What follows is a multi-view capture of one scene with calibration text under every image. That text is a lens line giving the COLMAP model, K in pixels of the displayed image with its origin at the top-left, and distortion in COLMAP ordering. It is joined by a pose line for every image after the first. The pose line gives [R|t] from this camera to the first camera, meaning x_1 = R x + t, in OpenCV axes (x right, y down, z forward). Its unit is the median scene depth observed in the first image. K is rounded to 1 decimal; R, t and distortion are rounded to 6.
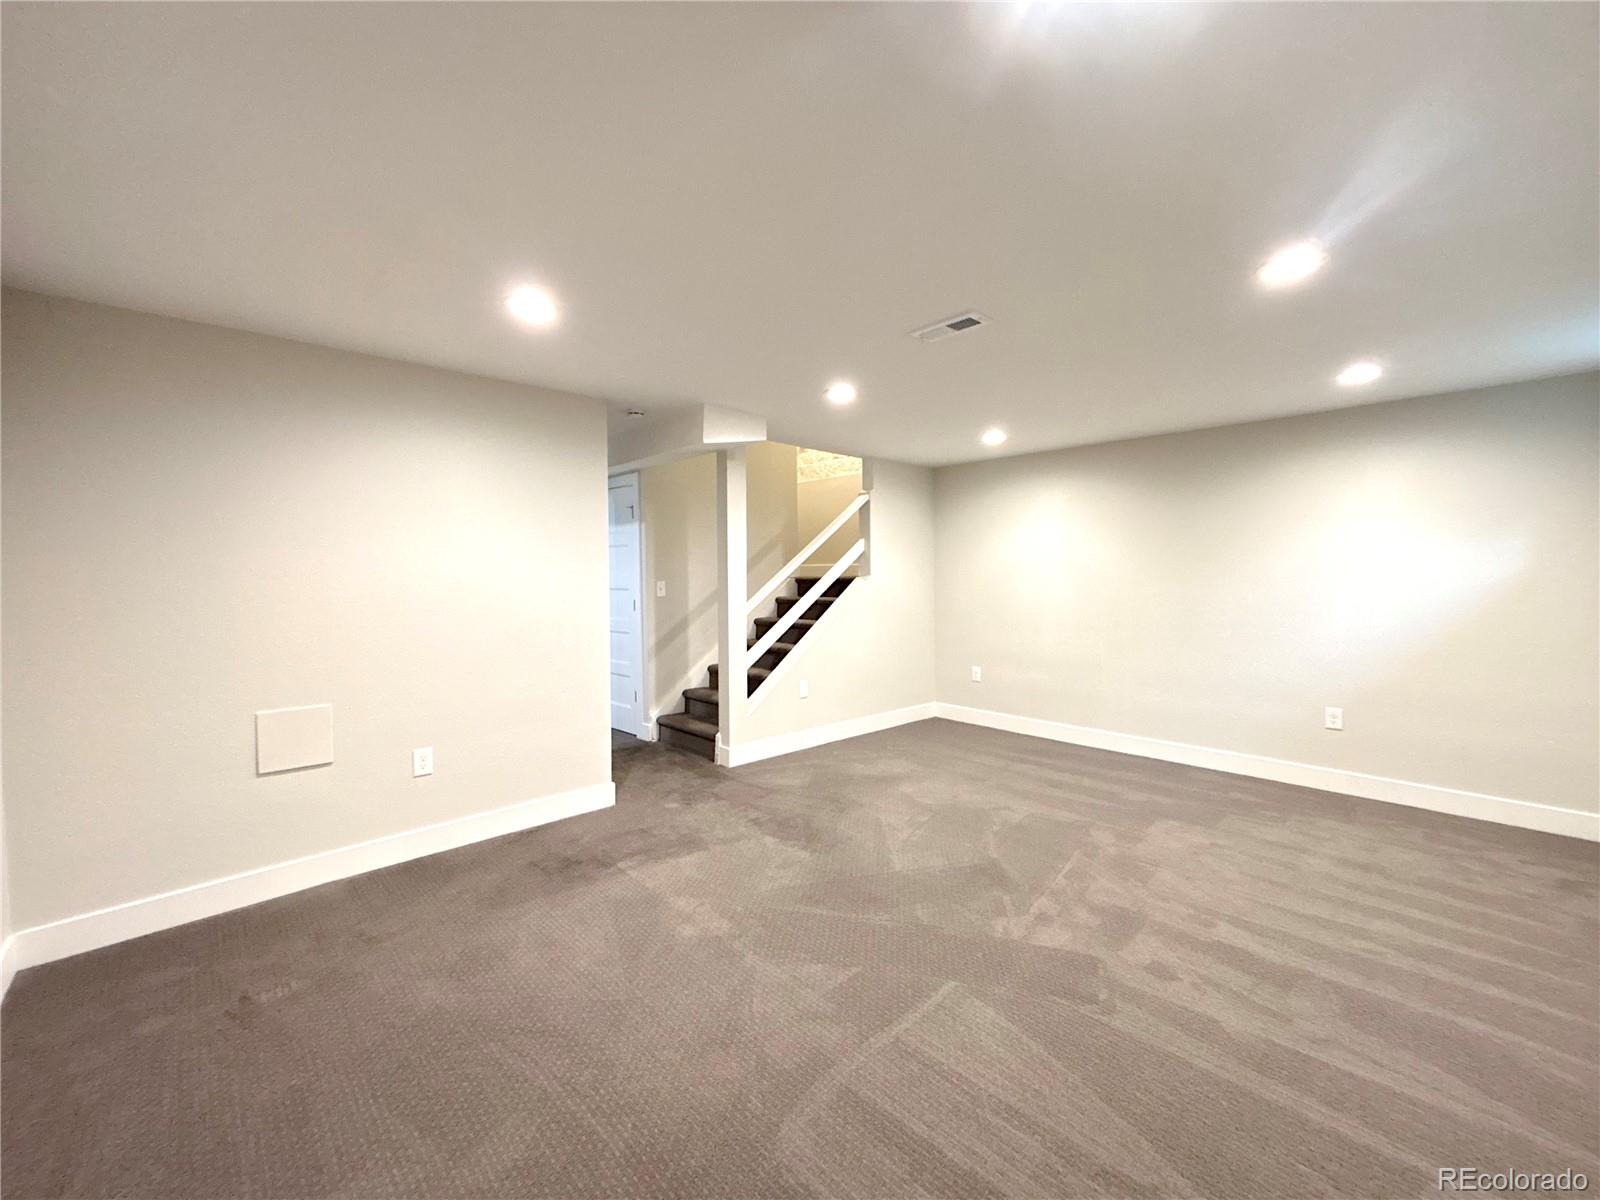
lens RADIAL K [[633.1, 0, 794.7], [0, 633.1, 599.7], [0, 0, 1]] dist [-0.014343, 0.002695]
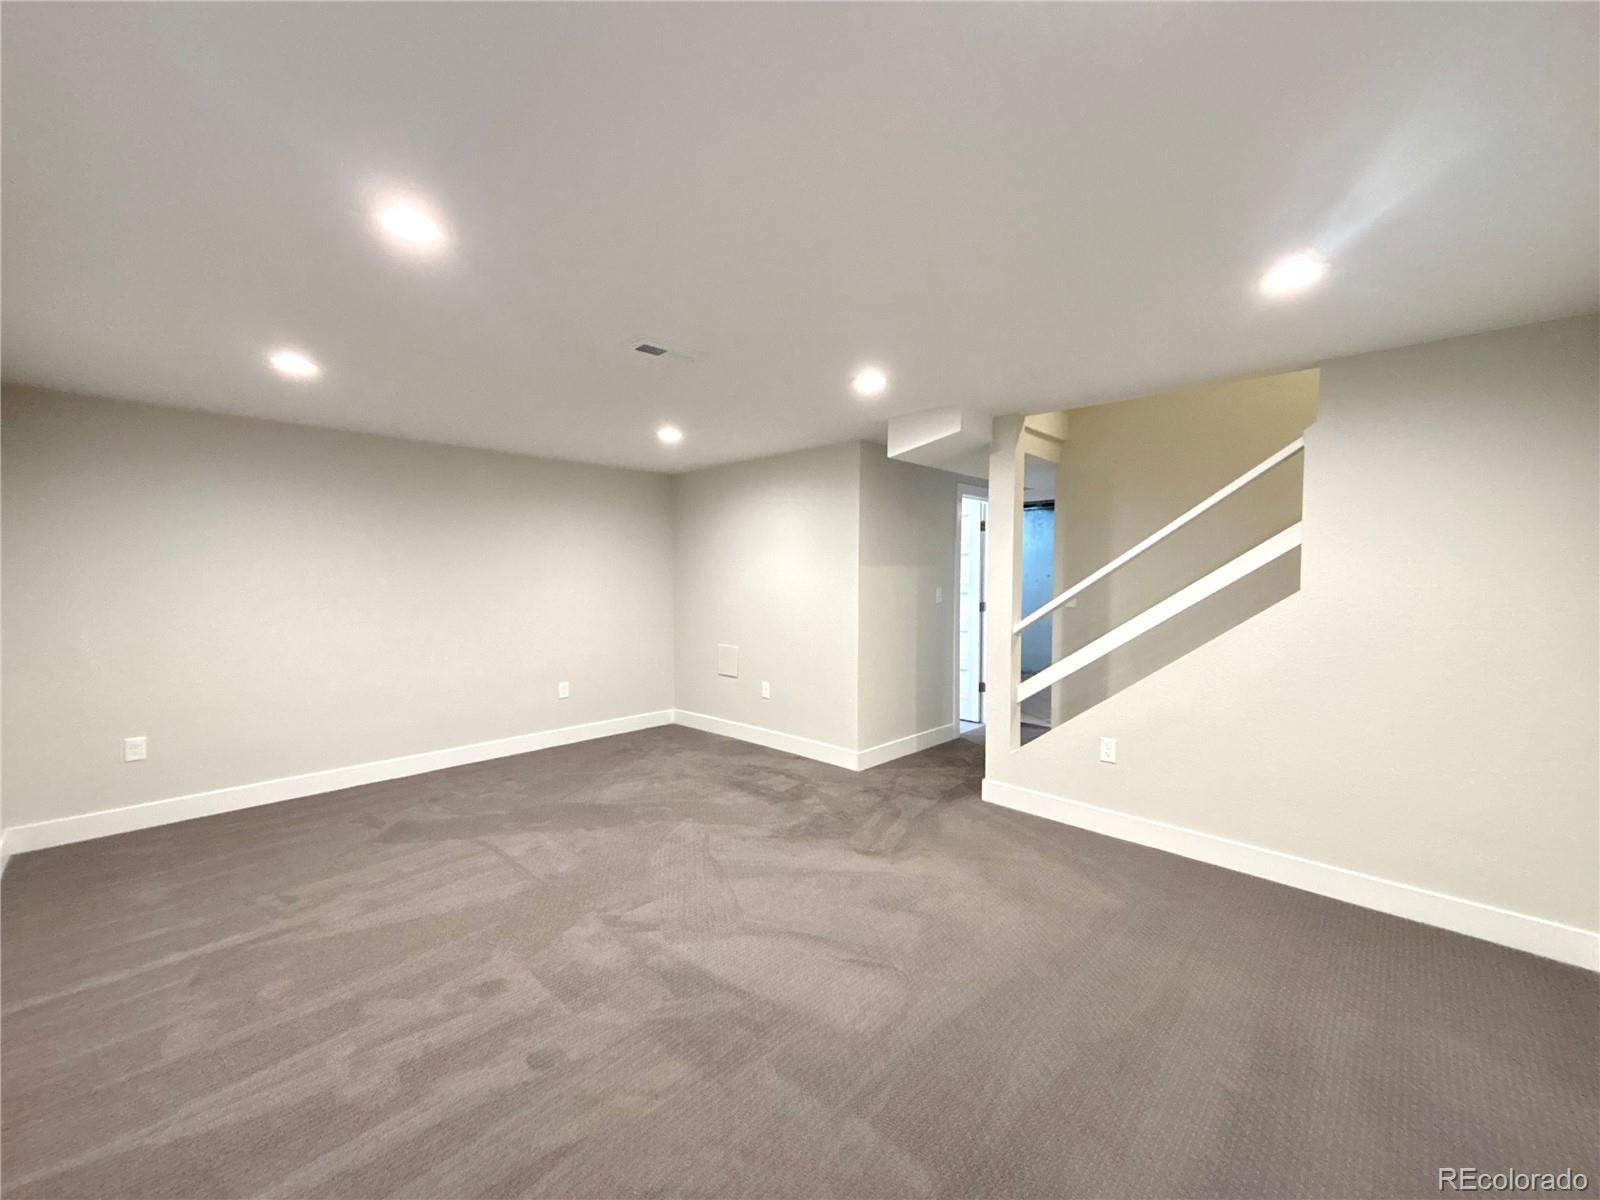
lens RADIAL K [[633.1, 0, 795.5], [0, 633.1, 596.4], [0, 0, 1]] dist [-0.014343, 0.002695]
pose [[0.072044, 0.036788, -0.996723, 0.851268], [-0.057608, 0.997805, 0.032664, -0.039777], [0.995736, 0.055066, 0.074005, 0.739721]]
